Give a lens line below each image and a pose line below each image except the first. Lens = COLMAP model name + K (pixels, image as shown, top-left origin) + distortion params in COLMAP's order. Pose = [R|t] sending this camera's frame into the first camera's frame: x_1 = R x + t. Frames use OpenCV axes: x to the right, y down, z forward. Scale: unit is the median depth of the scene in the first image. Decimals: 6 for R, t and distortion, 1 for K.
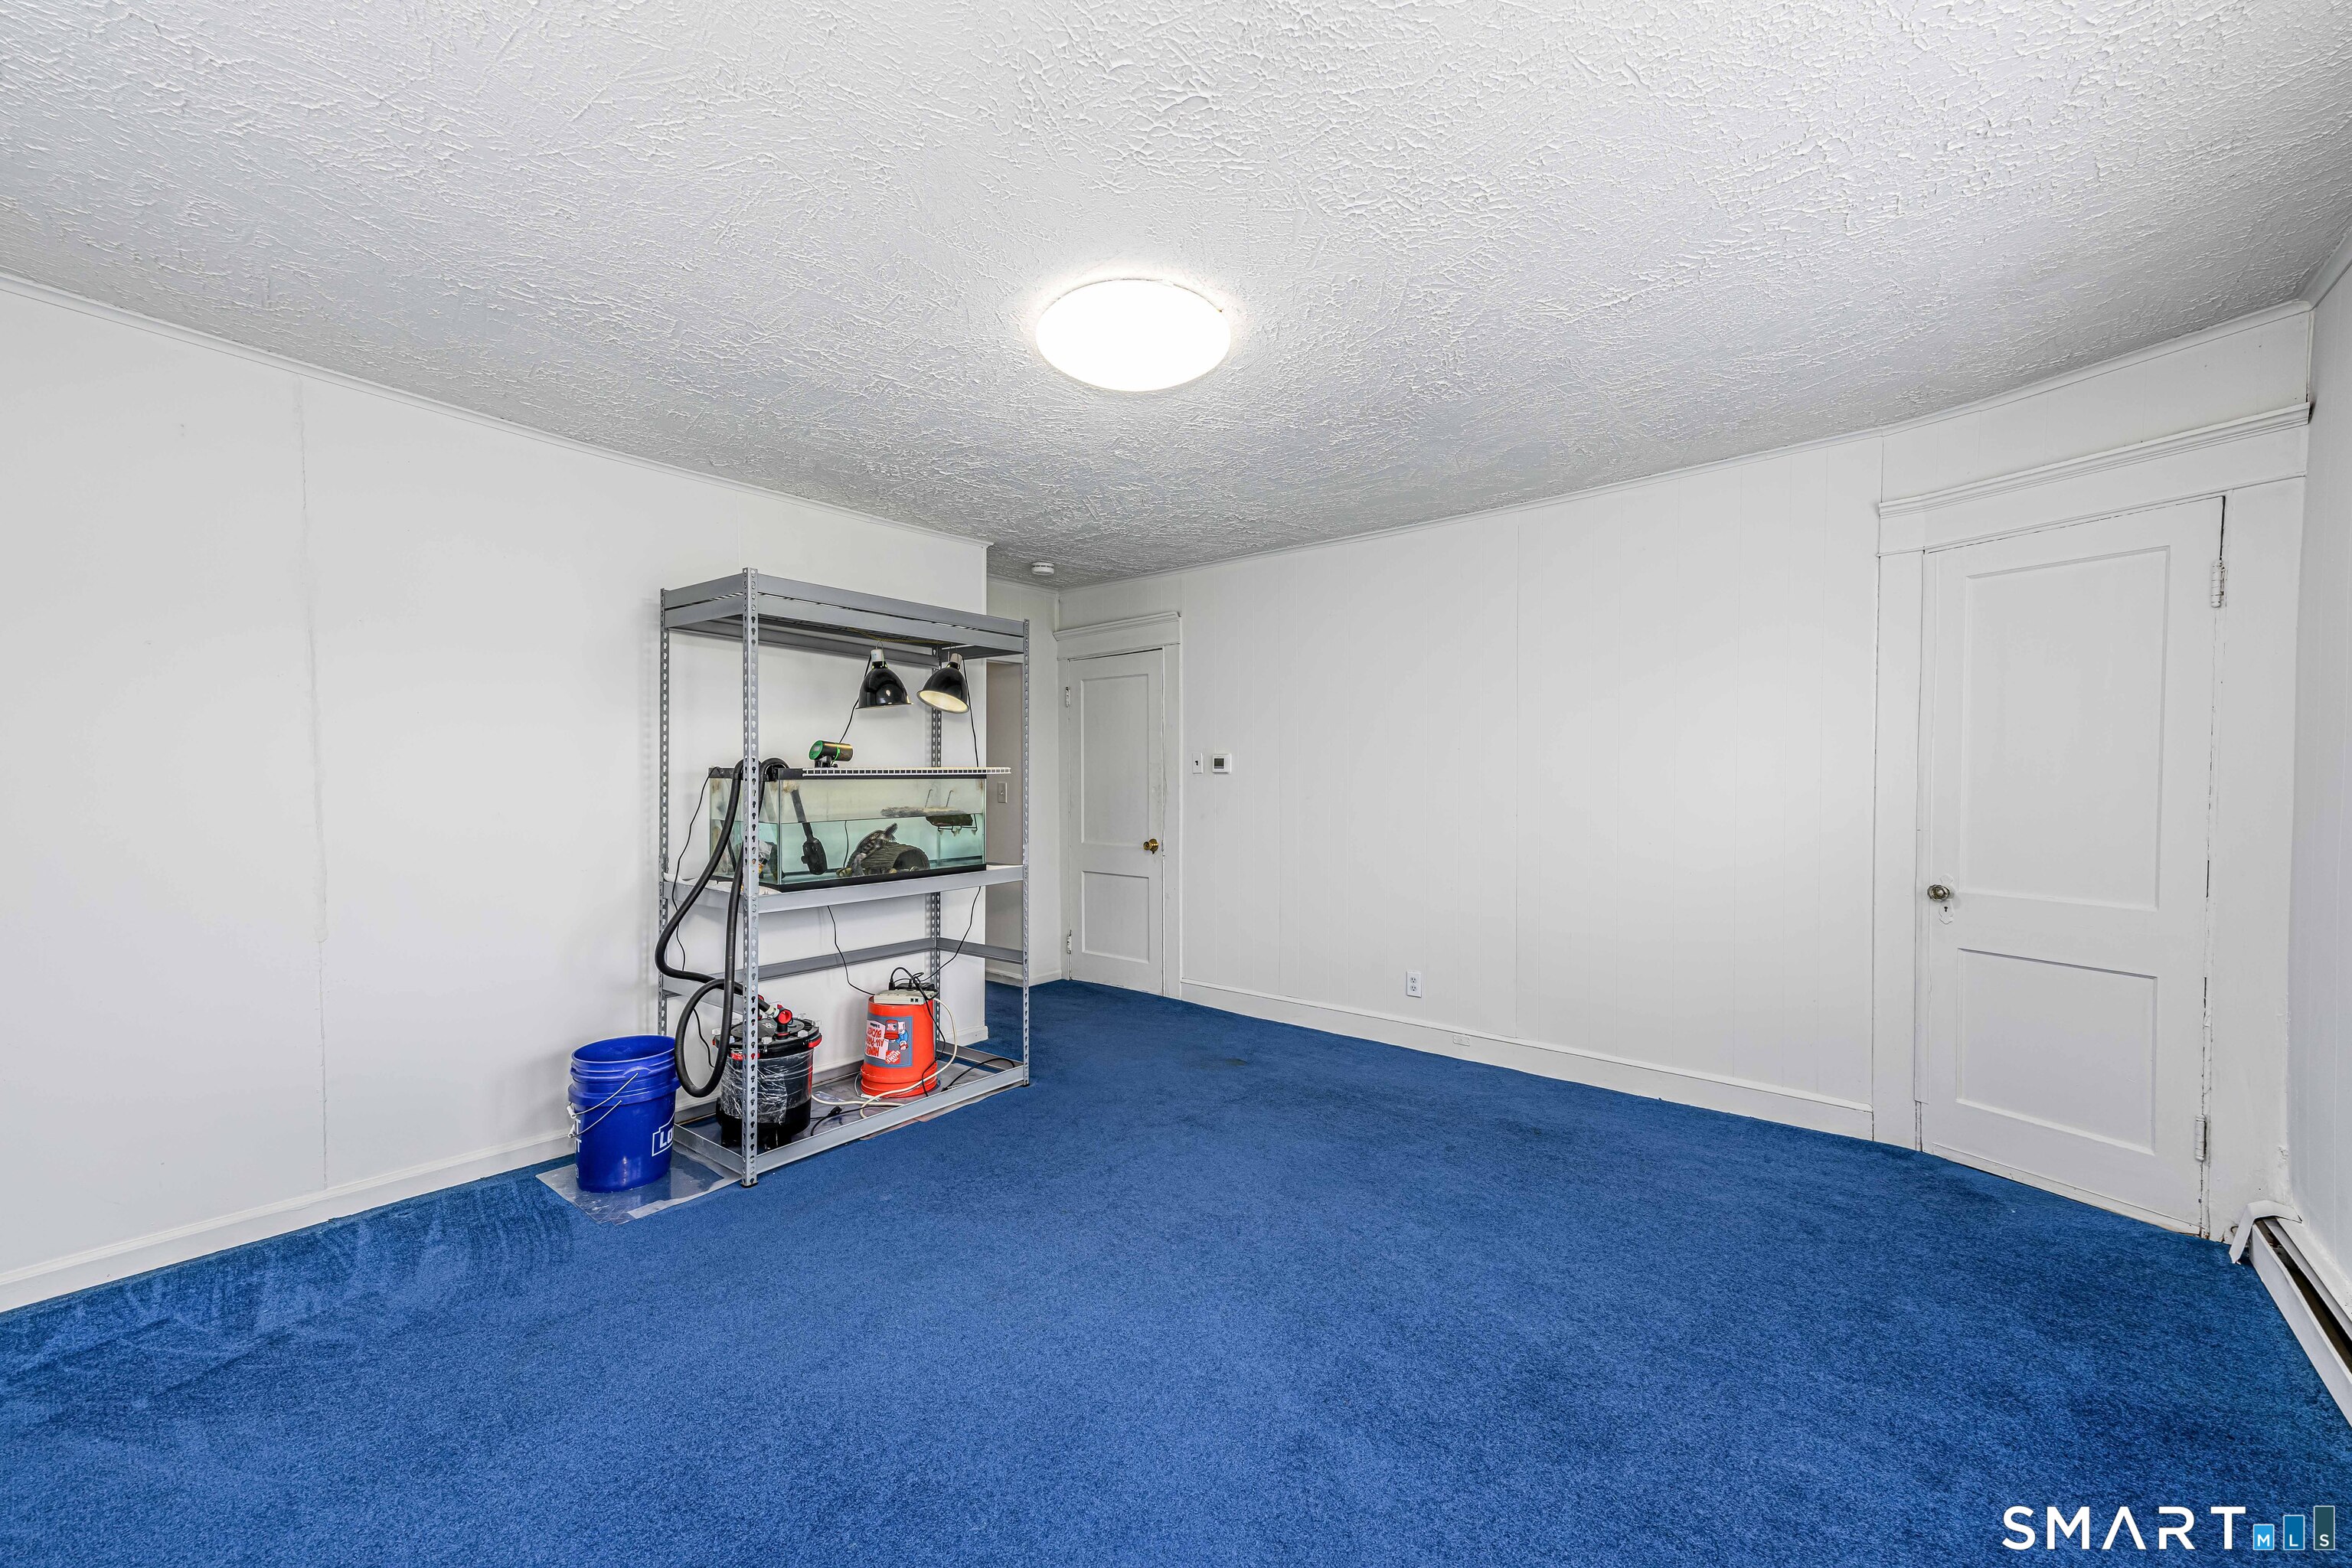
lens RADIAL K [[922.6, 0, 1162.2], [0, 922.6, 790.2], [0, 0, 1]] dist [0.023511, 0.000032]
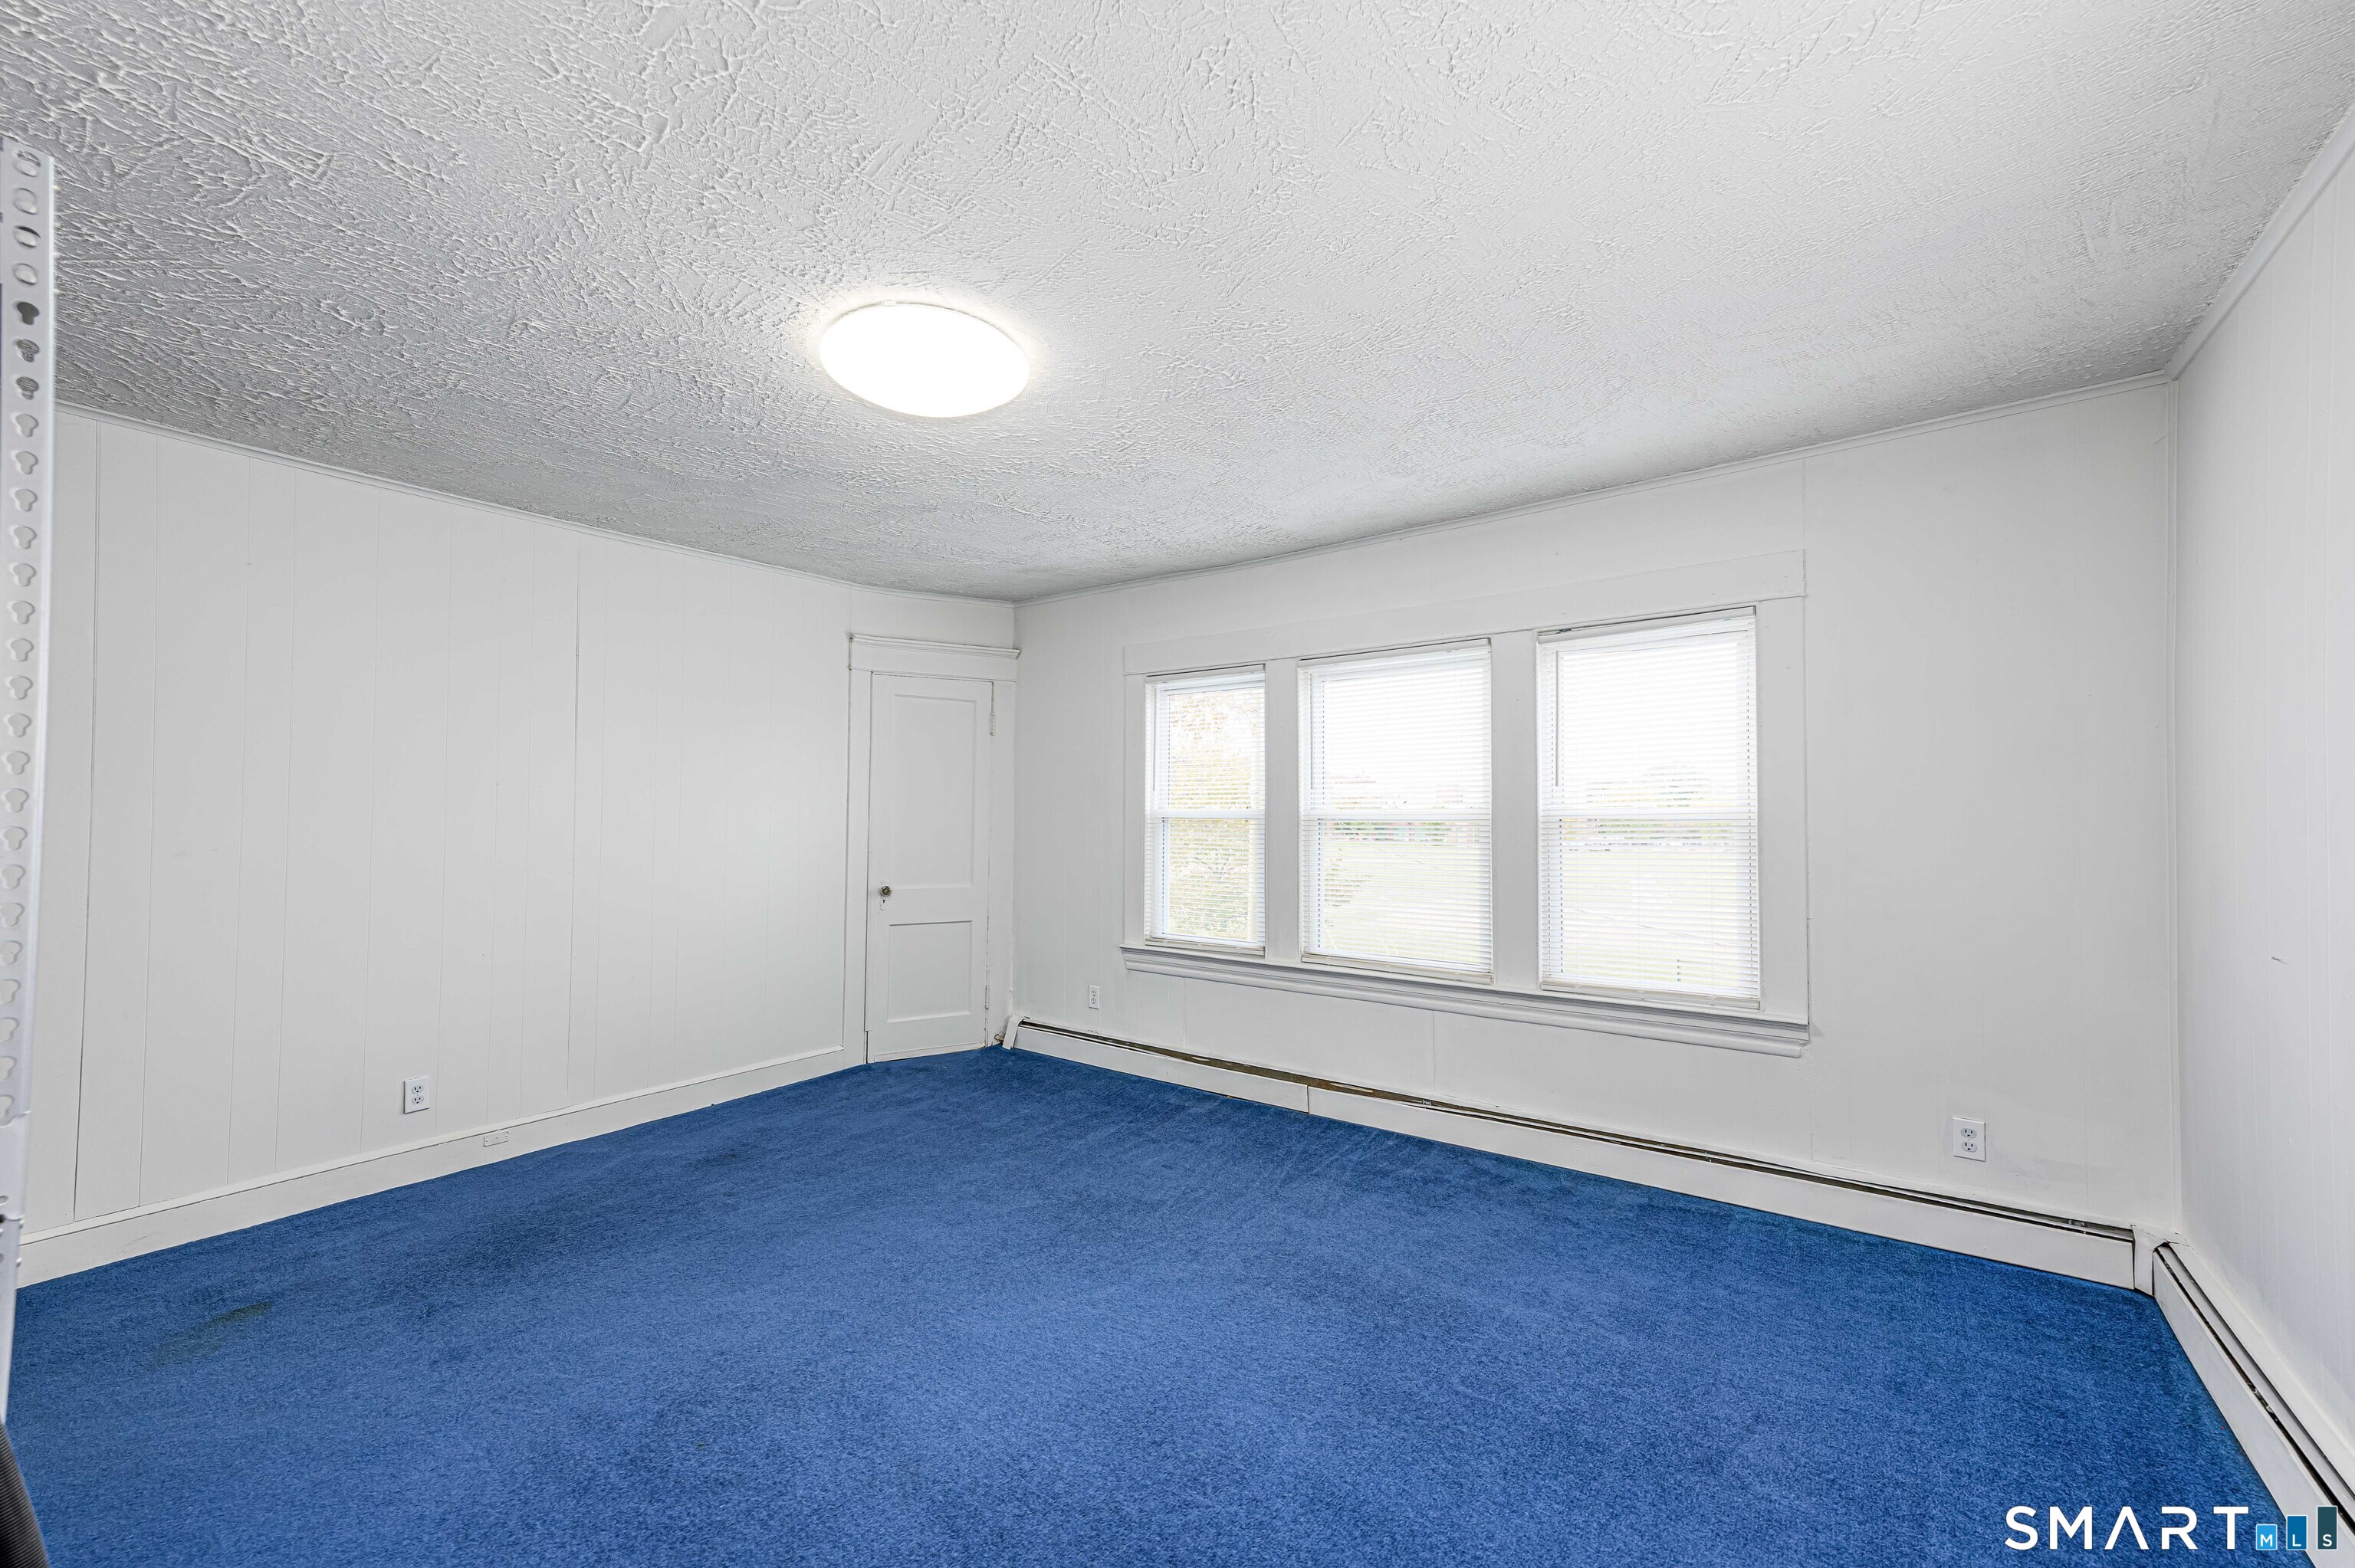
lens RADIAL K [[923.6, 0, 1163.7], [0, 923.6, 790.2], [0, 0, 1]] dist [0.023511, 0.000032]
pose [[-0.048438, 0.024564, 0.998524, -0.741643], [0.014335, 0.999612, -0.023895, -0.015829], [-0.998723, 0.013156, -0.048771, 0.598624]]
